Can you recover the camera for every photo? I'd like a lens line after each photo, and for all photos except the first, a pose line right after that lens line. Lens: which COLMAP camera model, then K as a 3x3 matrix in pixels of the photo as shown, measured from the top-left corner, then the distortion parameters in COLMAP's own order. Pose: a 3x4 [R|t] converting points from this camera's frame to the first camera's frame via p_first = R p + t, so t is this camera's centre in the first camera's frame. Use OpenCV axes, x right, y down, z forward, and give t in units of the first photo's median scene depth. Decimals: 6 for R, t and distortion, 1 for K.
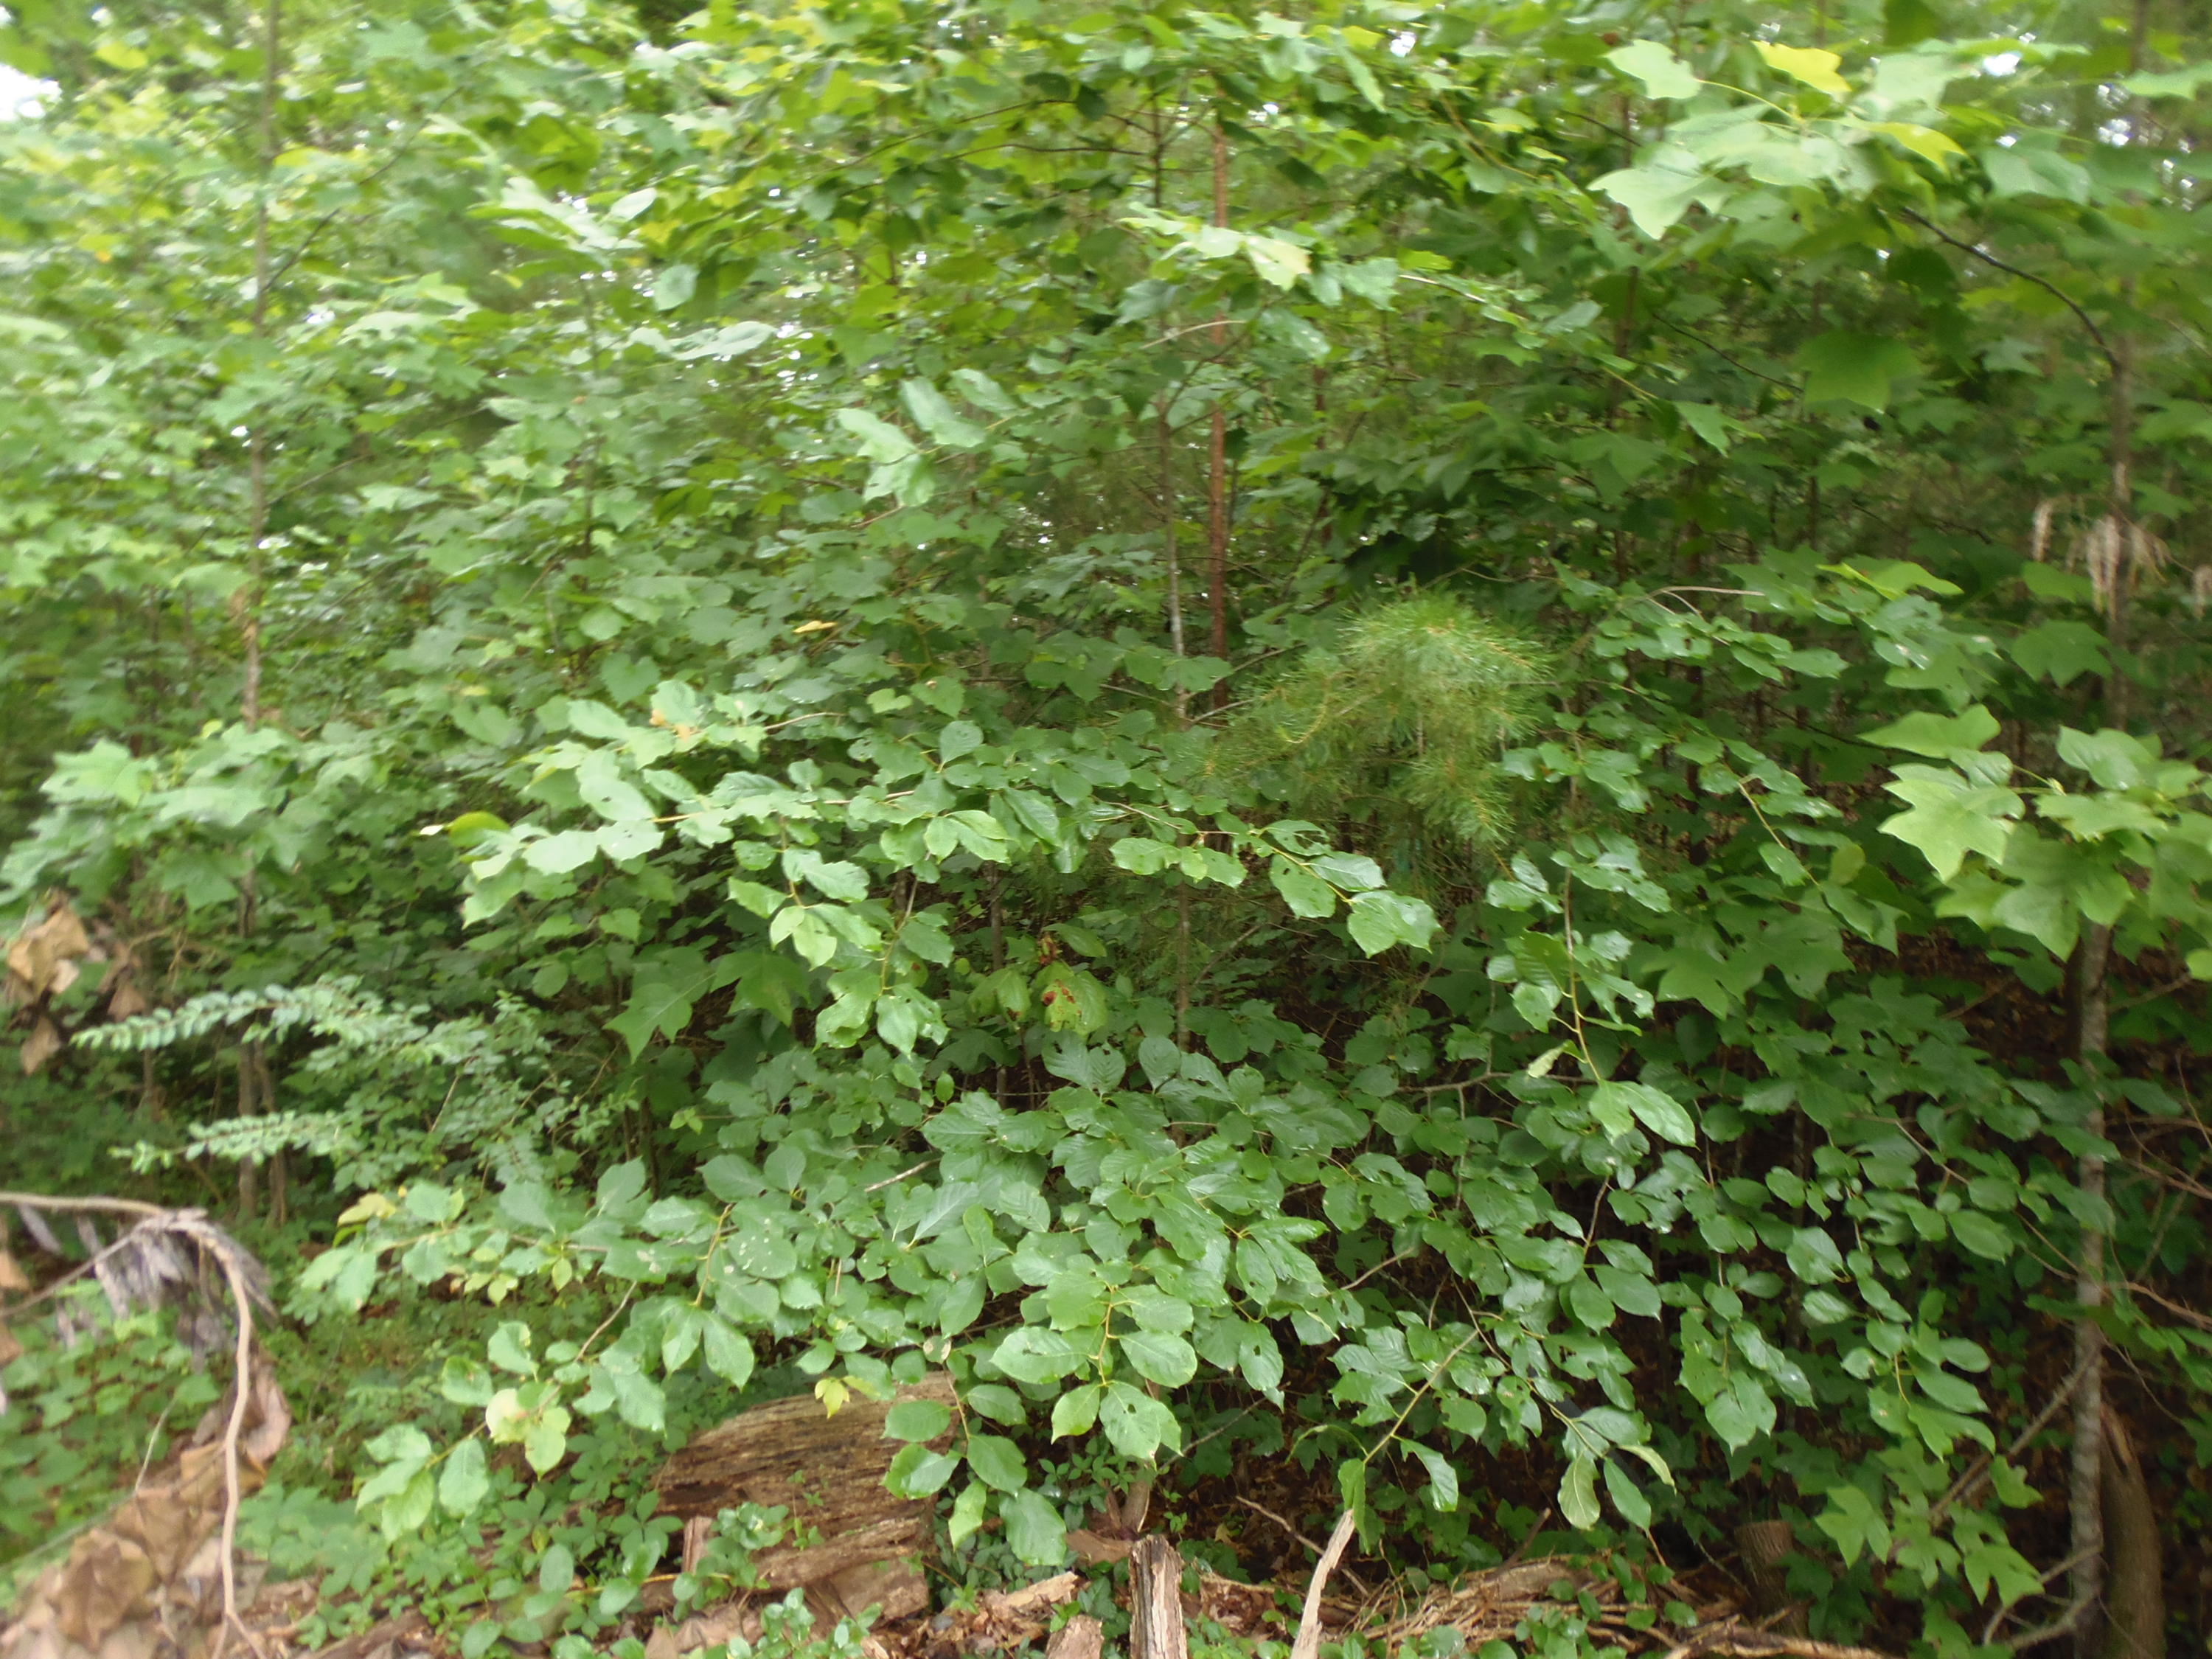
lens RADIAL K [[1607.5, 0, 1067.7], [0, 1607.5, 838.9], [0, 0, 1]] dist [-0.040752, 0.002718]
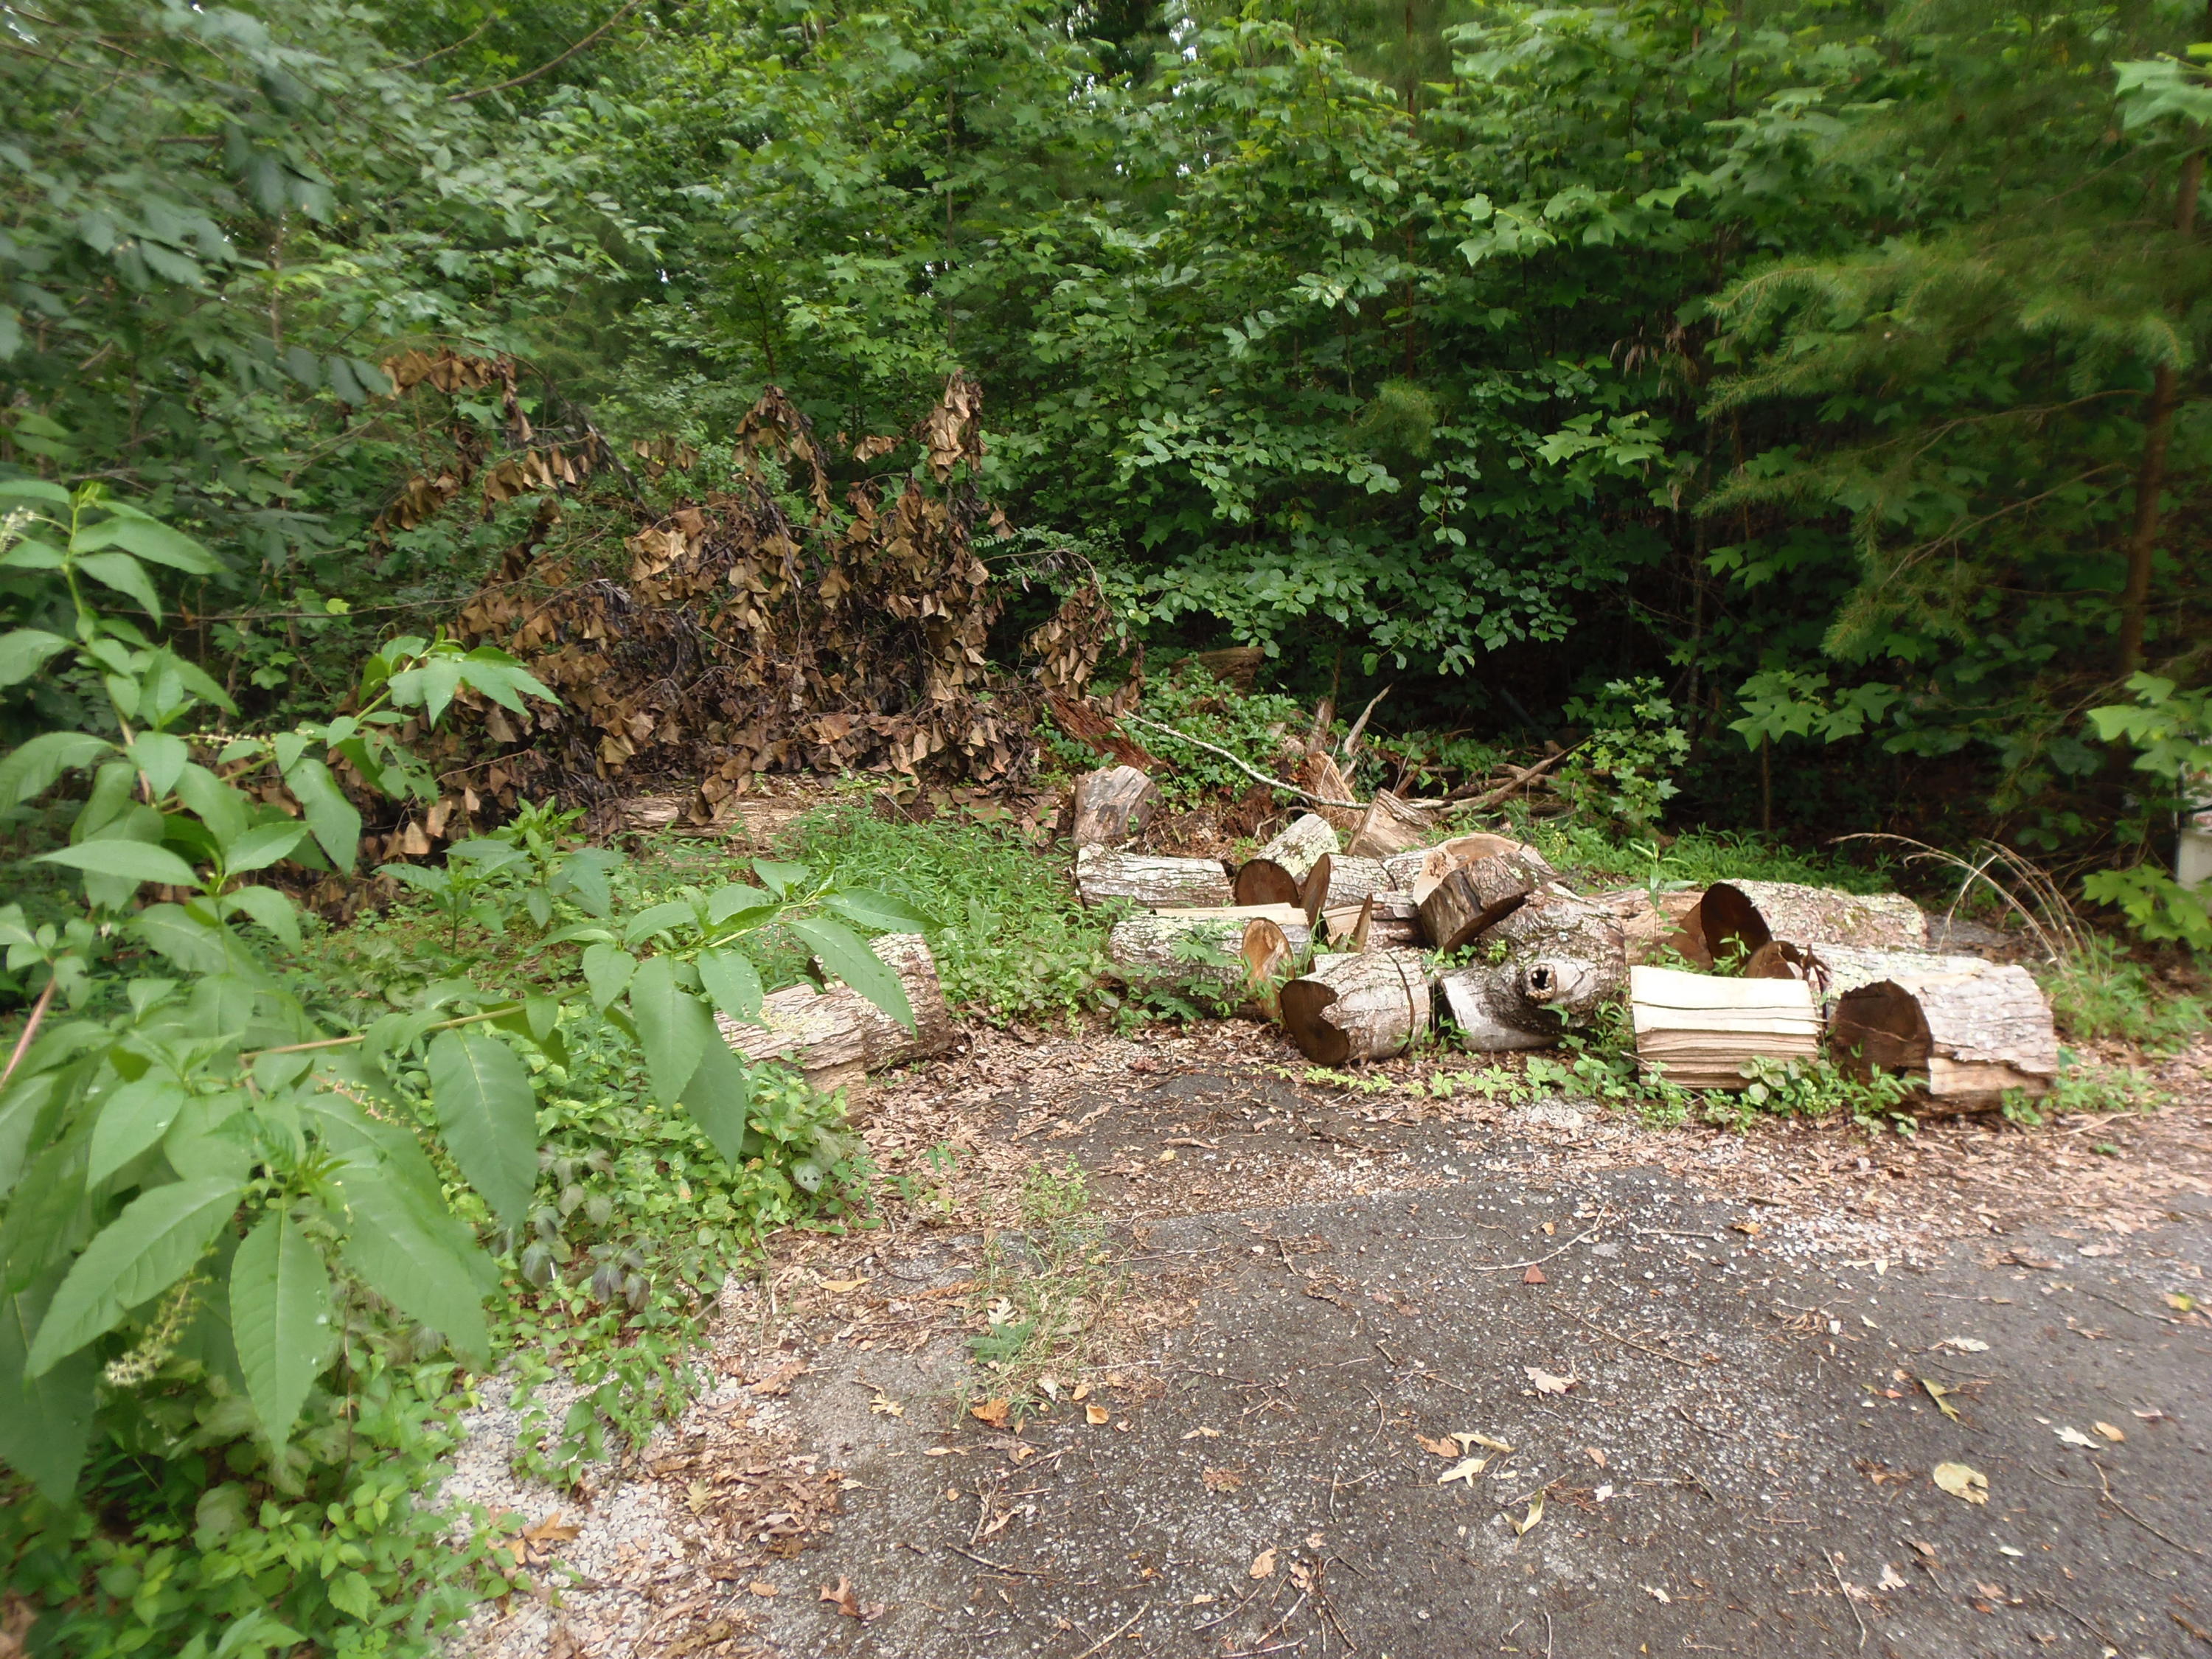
lens RADIAL K [[1568.7, 0, 1166.3], [0, 1568.7, 828.9], [0, 0, 1]] dist [0.062669, -0.002035]
pose [[0.981261, 0.030757, -0.190214, 0.372578], [-0.000481, 0.987566, 0.157205, 0.232659], [0.192684, -0.154167, 0.969074, -2.202023]]
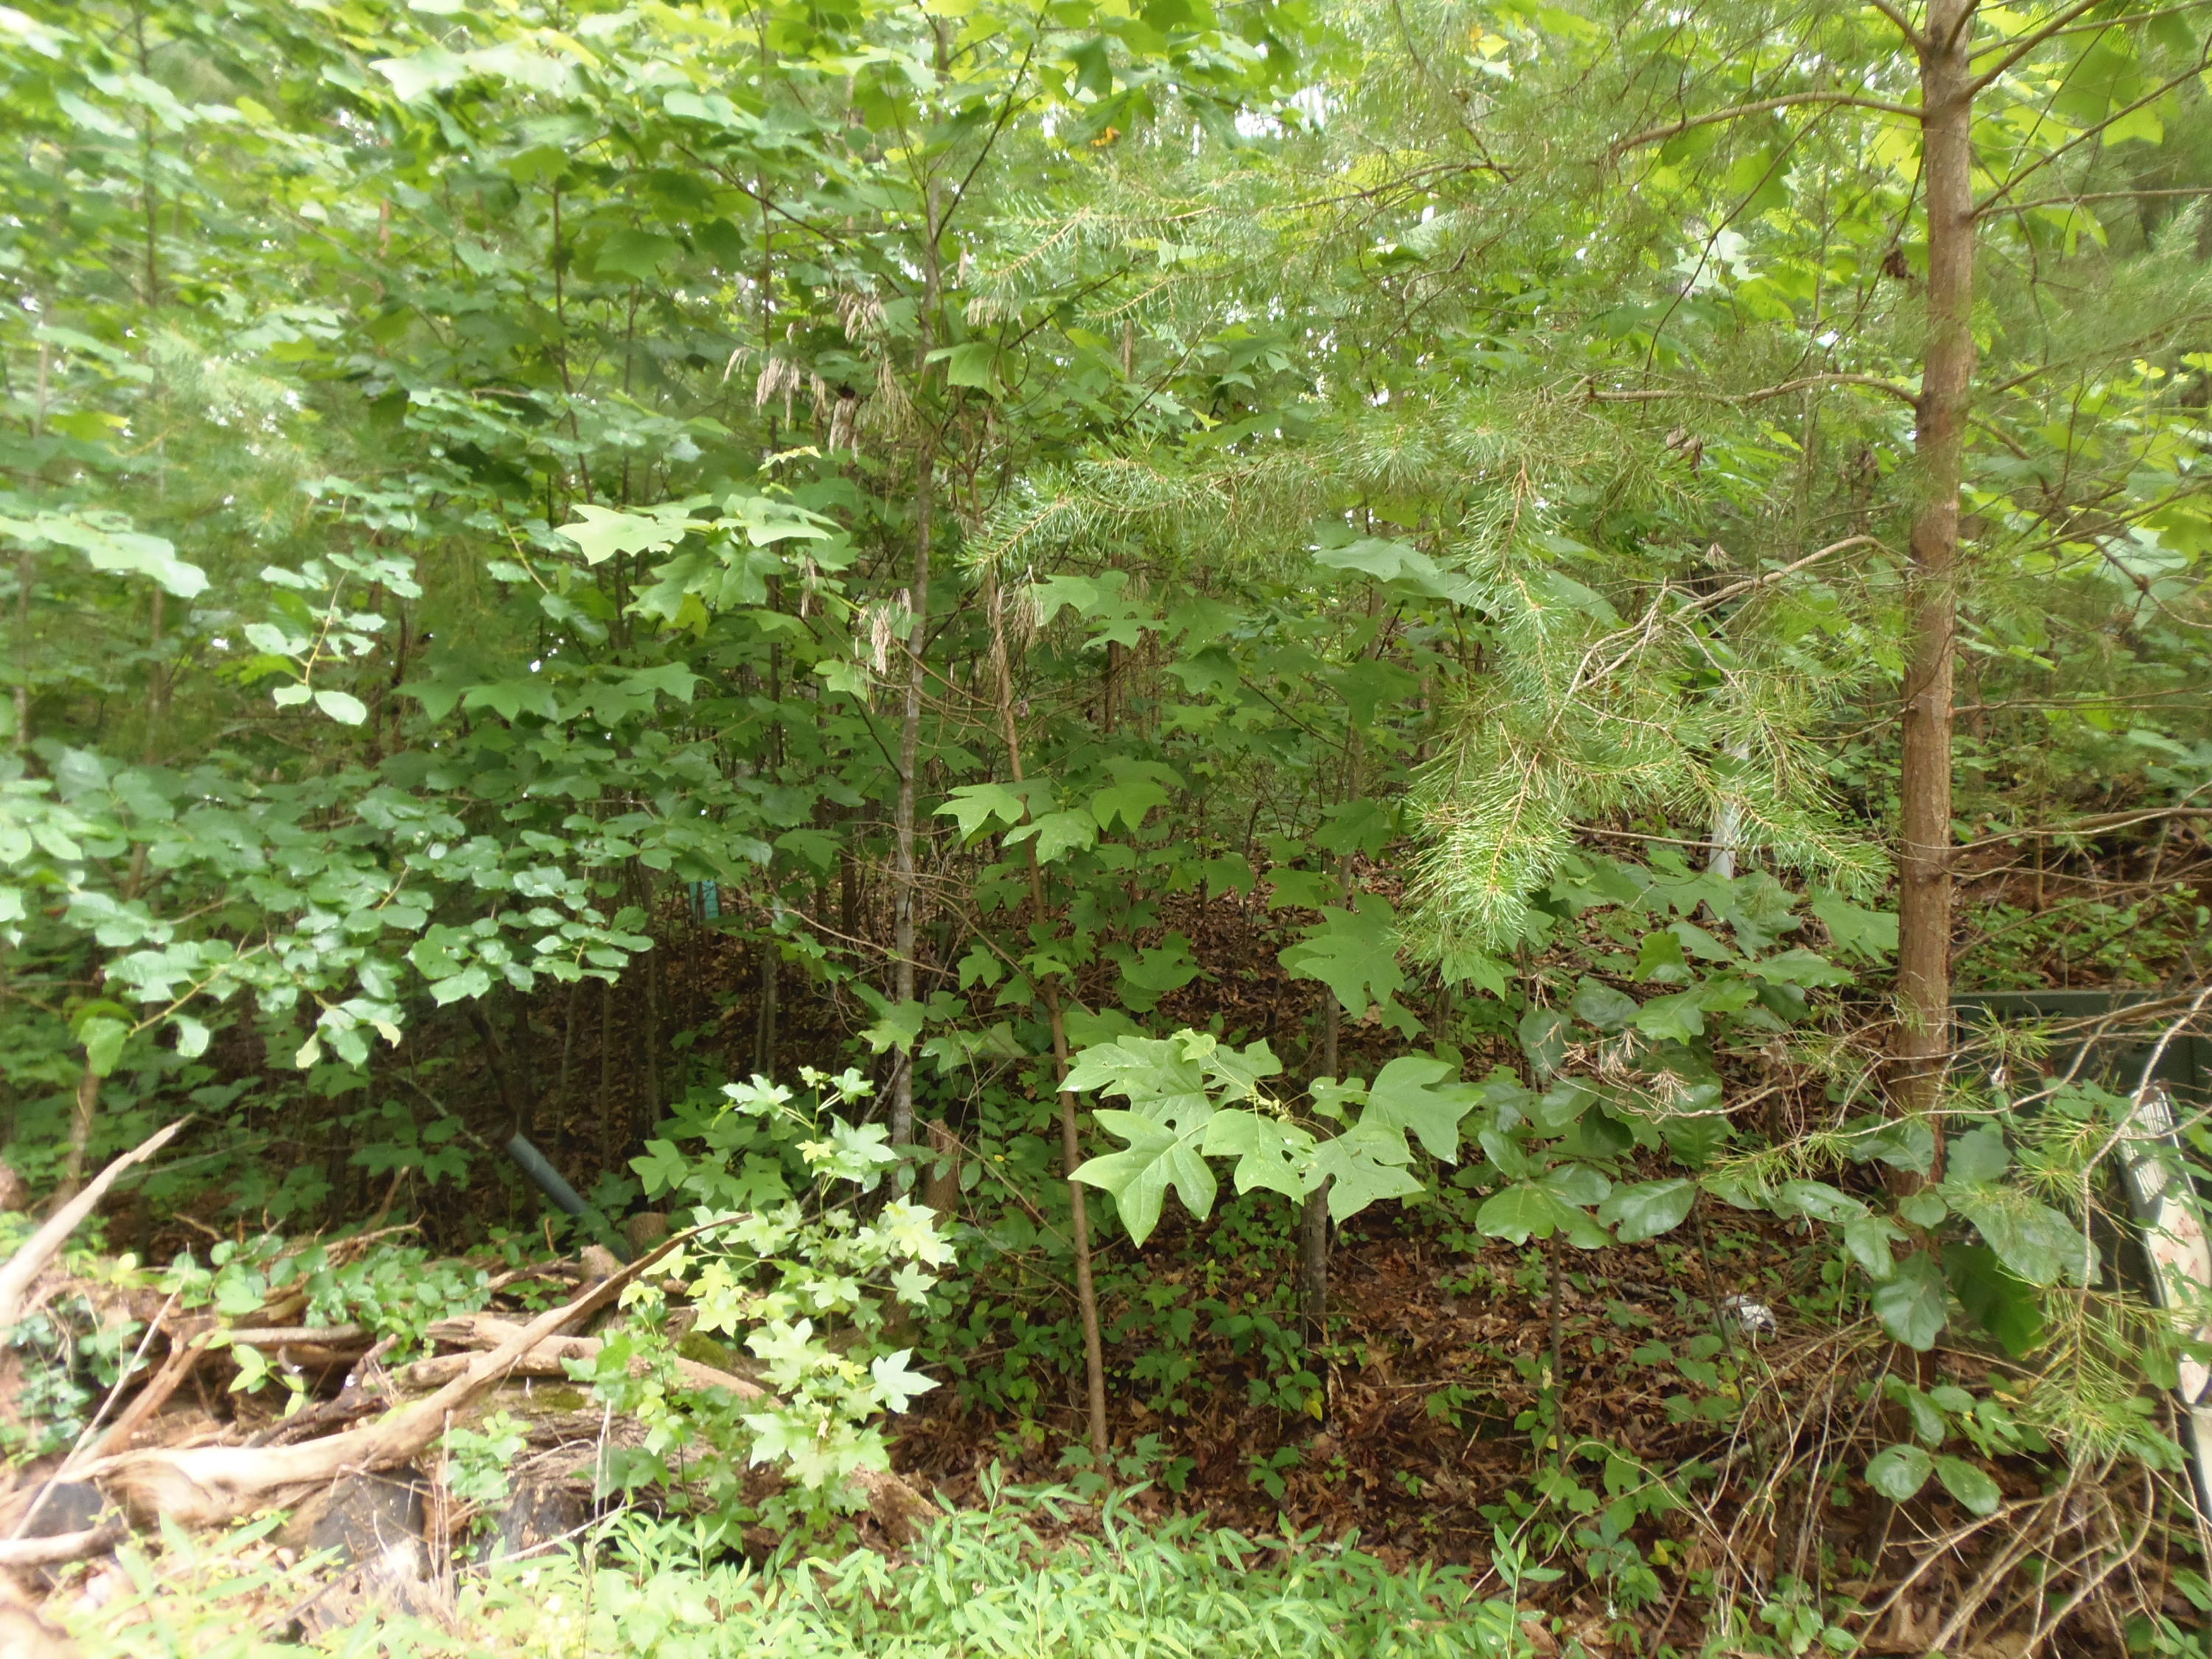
lens RADIAL K [[1601.7, 0, 1106.0], [0, 1601.7, 829.5], [0, 0, 1]] dist [-0.037119, -0.005258]
pose [[0.954065, 0.044739, 0.296239, 0.521224], [-0.003086, 0.990203, -0.139605, 0.399644], [-0.299583, 0.132278, 0.944856, -0.359445]]
